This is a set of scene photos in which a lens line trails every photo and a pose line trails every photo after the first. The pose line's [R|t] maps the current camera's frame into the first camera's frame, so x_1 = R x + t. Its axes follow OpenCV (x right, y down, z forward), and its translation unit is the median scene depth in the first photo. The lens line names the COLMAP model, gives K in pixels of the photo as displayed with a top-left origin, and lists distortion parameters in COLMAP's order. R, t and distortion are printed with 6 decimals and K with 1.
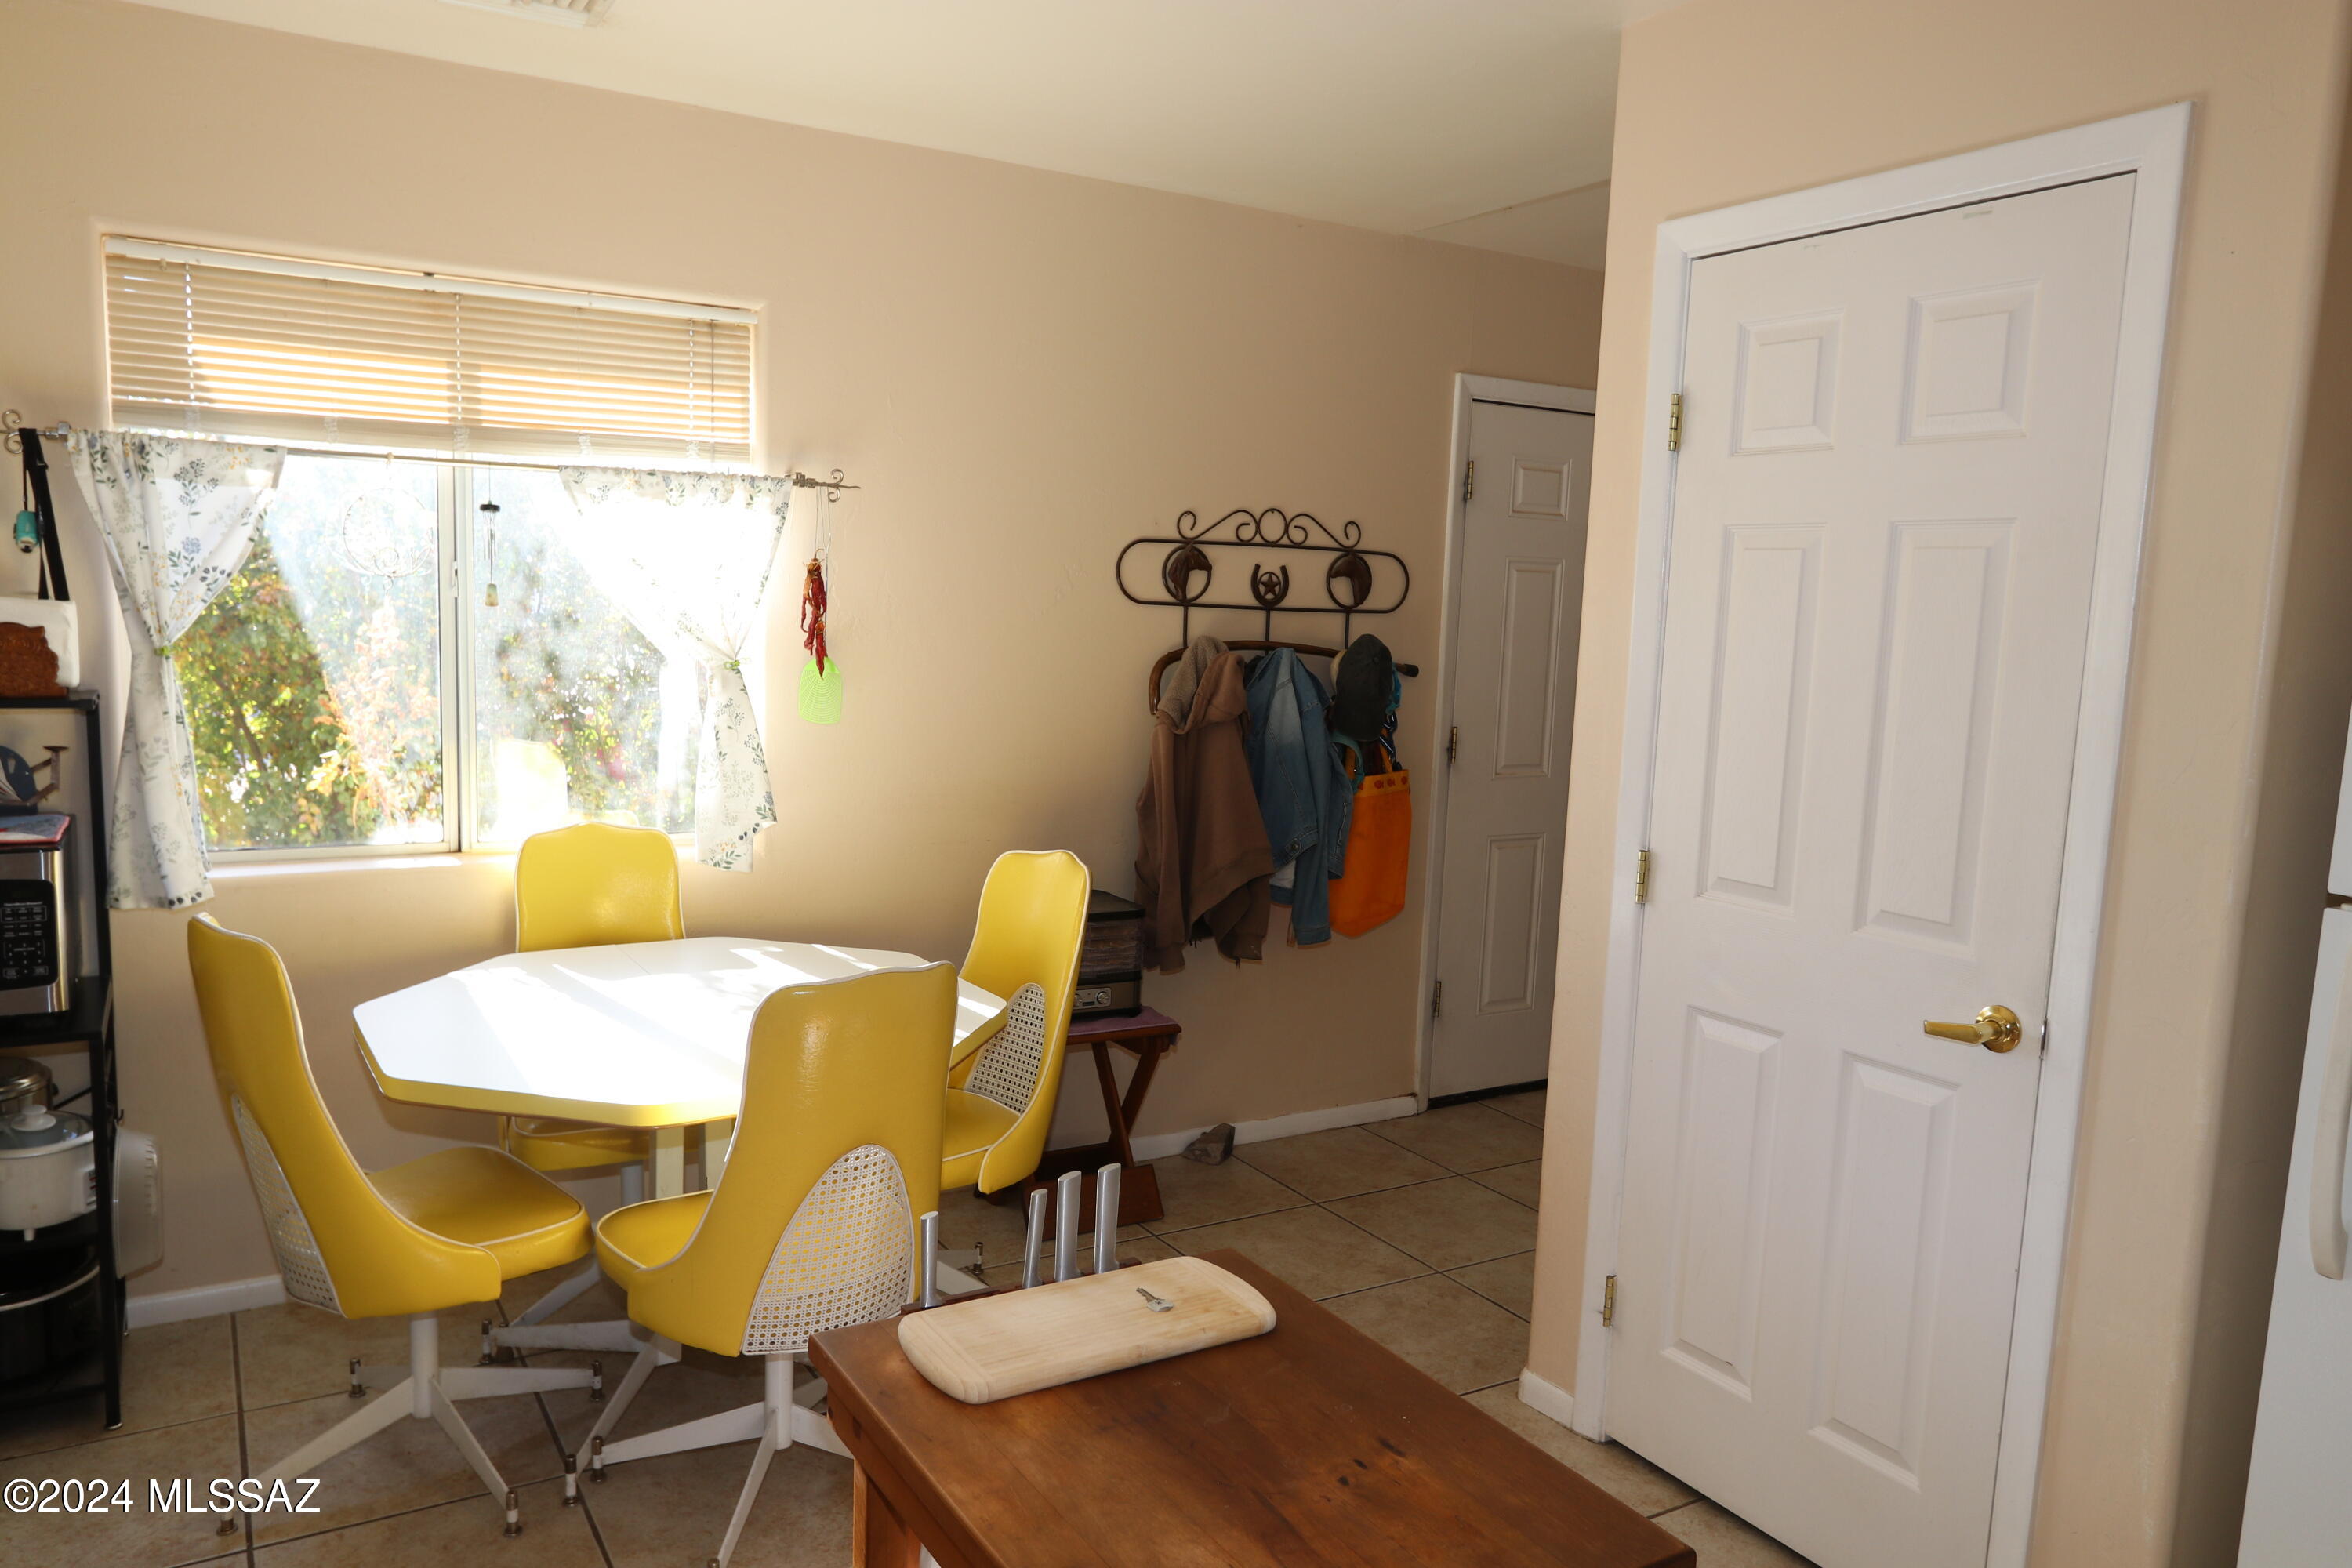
lens RADIAL K [[1626.5, 0, 1176.0], [0, 1626.5, 784.0], [0, 0, 1]] dist [-0.010719, -0.002145]
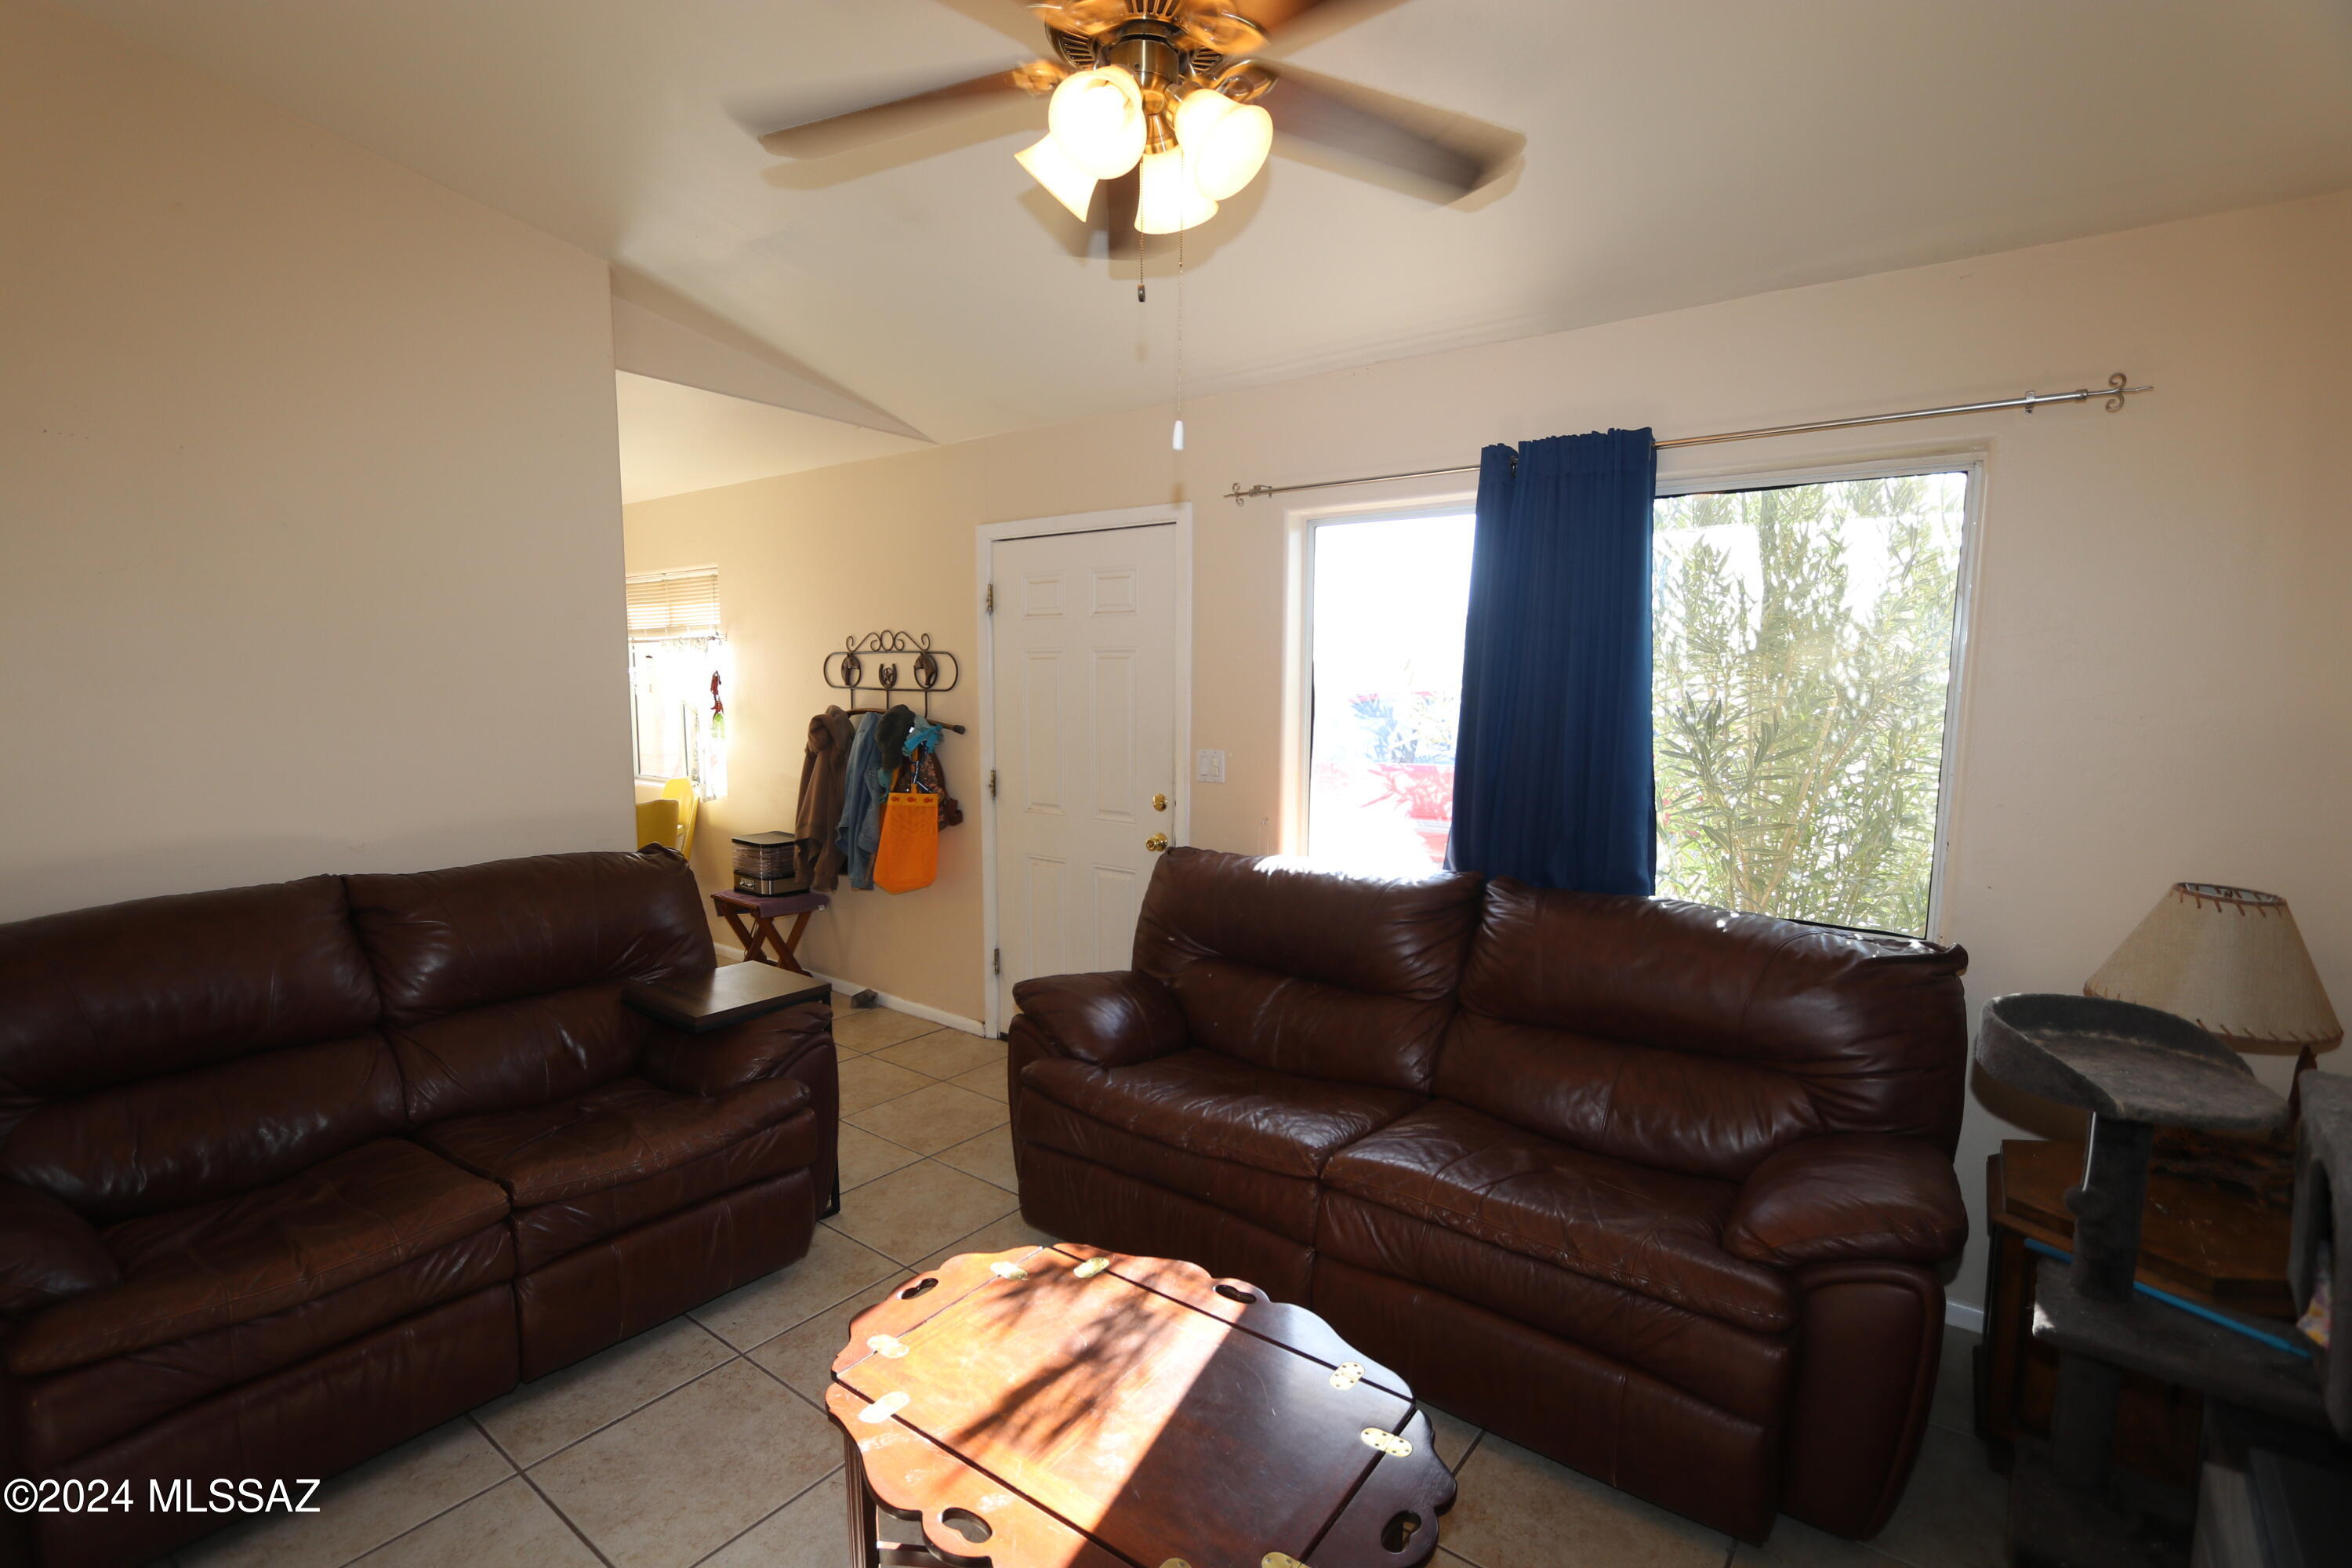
lens RADIAL K [[1097.1, 0, 1124.4], [0, 1097.1, 788.1], [0, 0, 1]] dist [-0.000321, -0.000073]
pose [[0.344730, 0.063108, -0.936578, 1.462407], [-0.104820, 0.994086, 0.028401, -0.077296], [0.932831, 0.088381, 0.349306, 1.012893]]
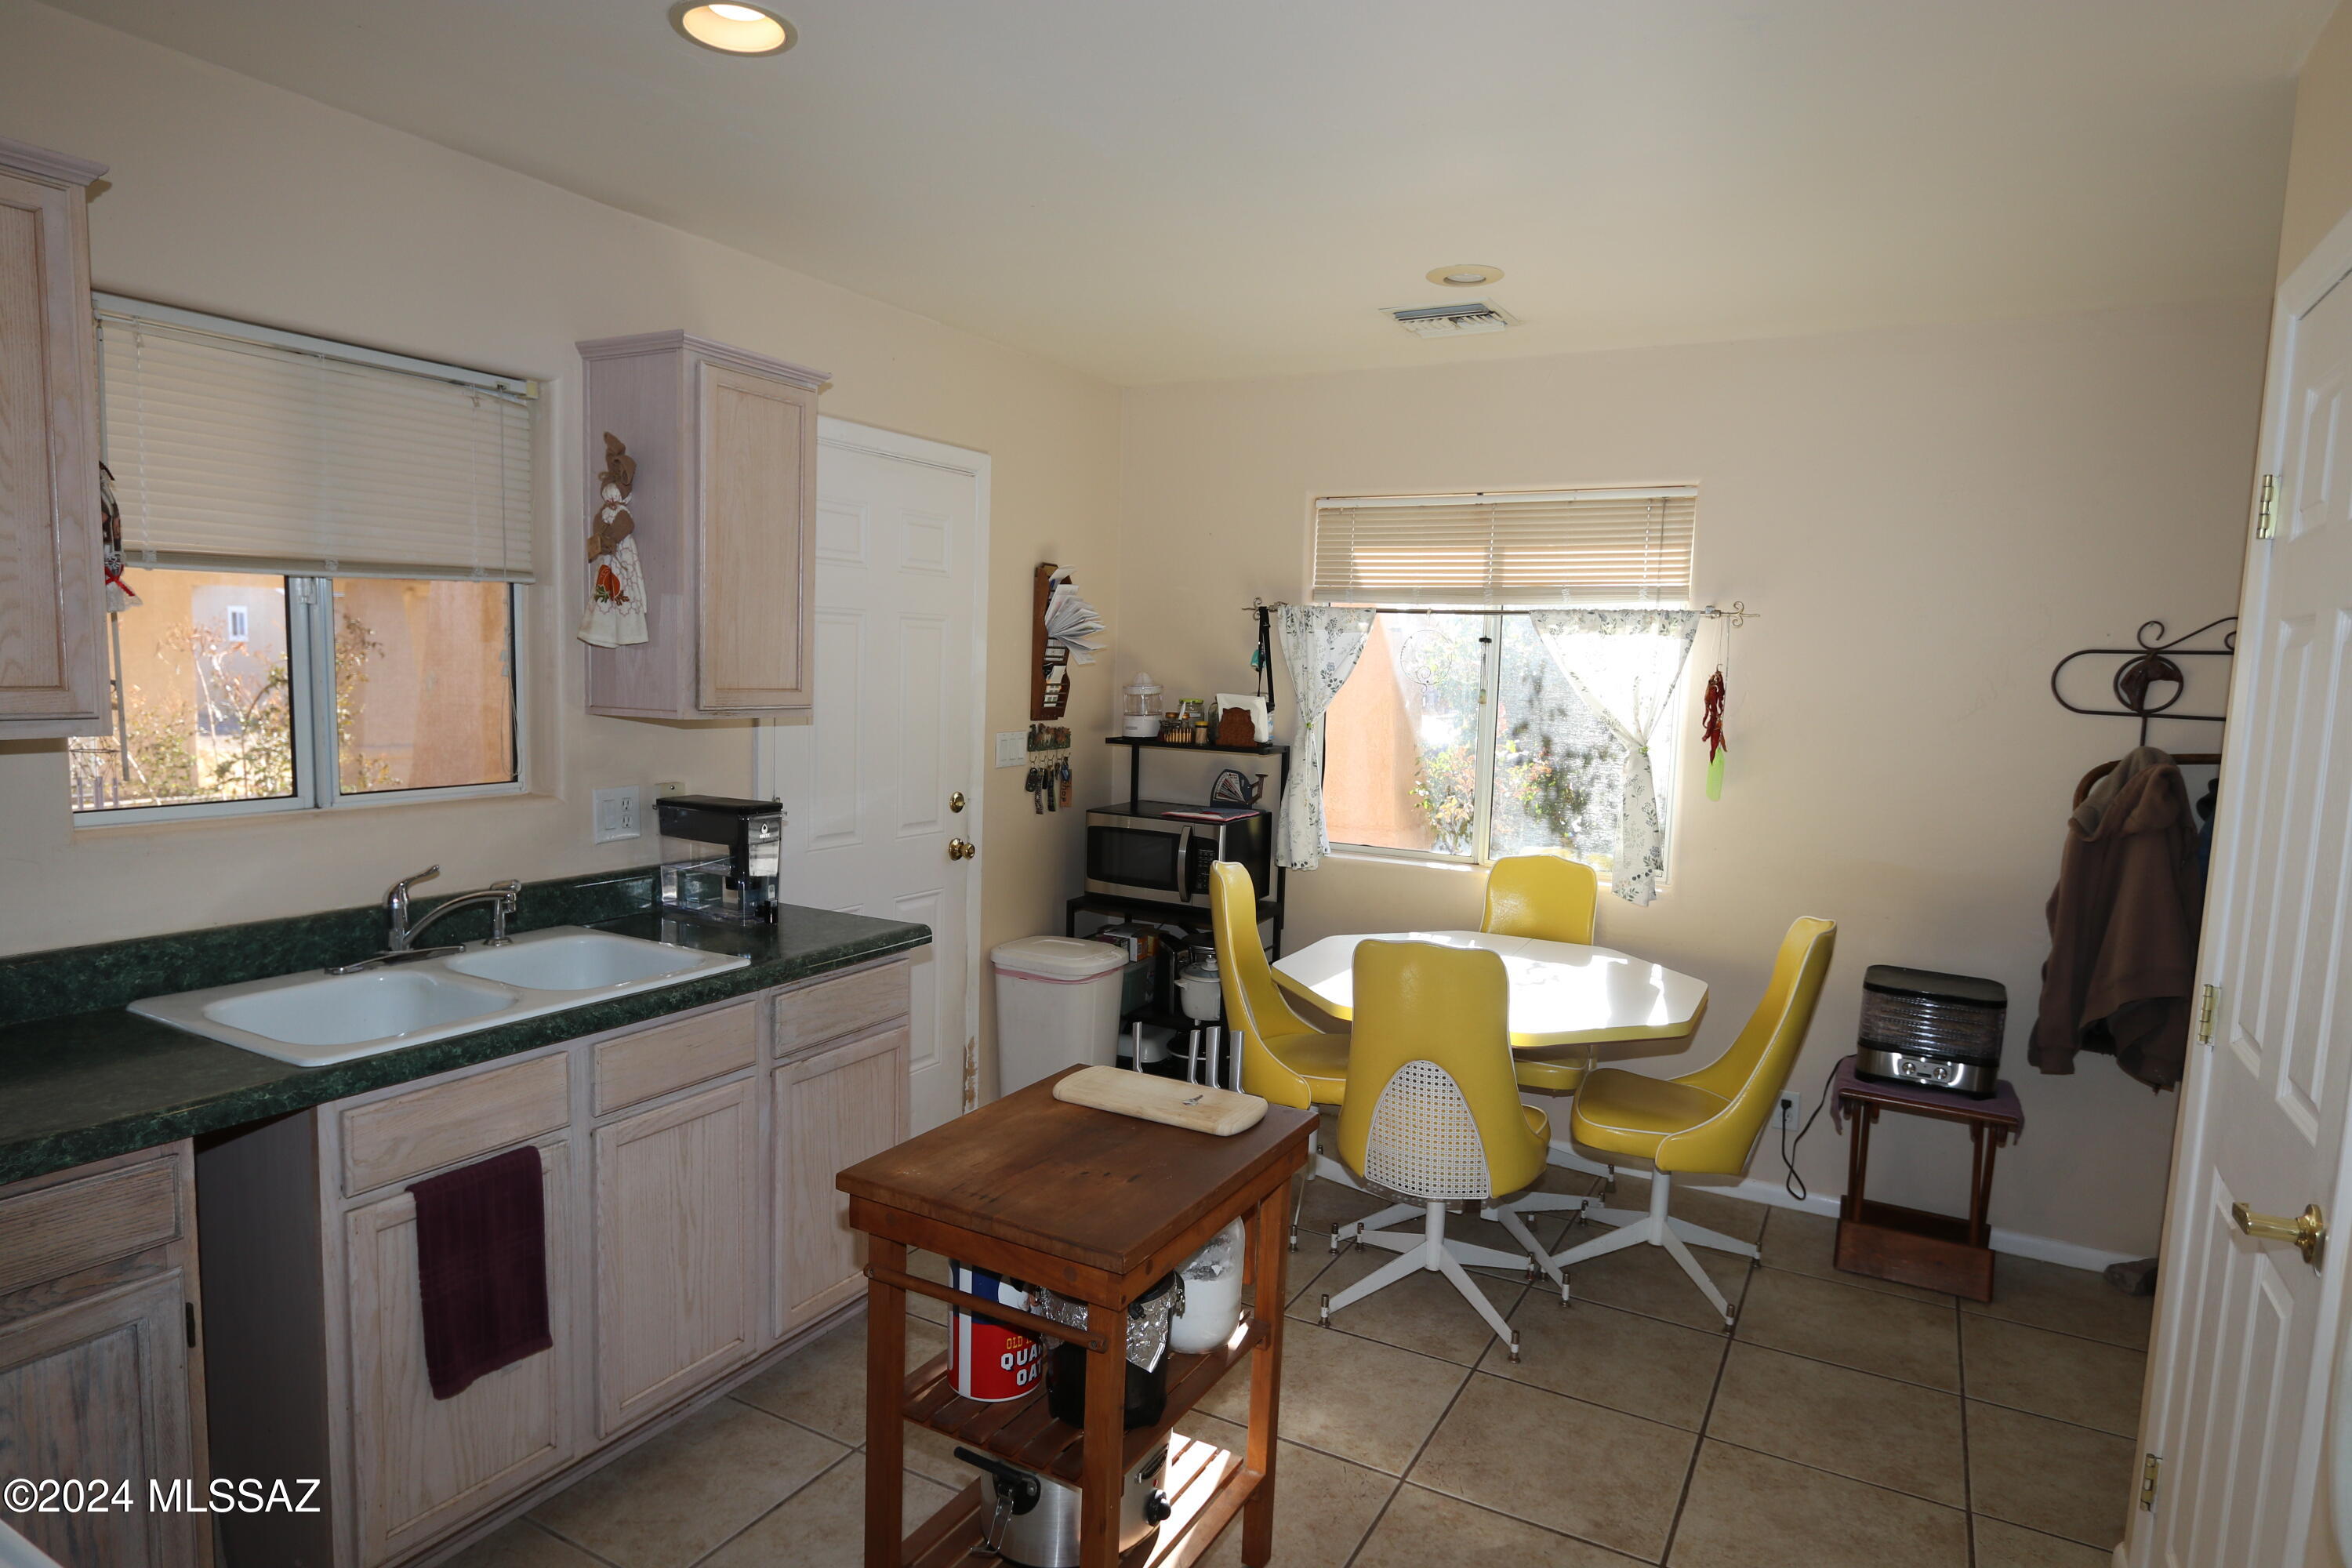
lens RADIAL K [[1343.0, 0, 1147.5], [0, 1343.0, 789.5], [0, 0, 1]] dist [-0.020551, -0.000008]
pose [[0.488103, 0.066498, -0.870249, 0.484096], [-0.113816, 0.993428, 0.012074, -0.007555], [0.865333, 0.093155, 0.492464, 0.097674]]
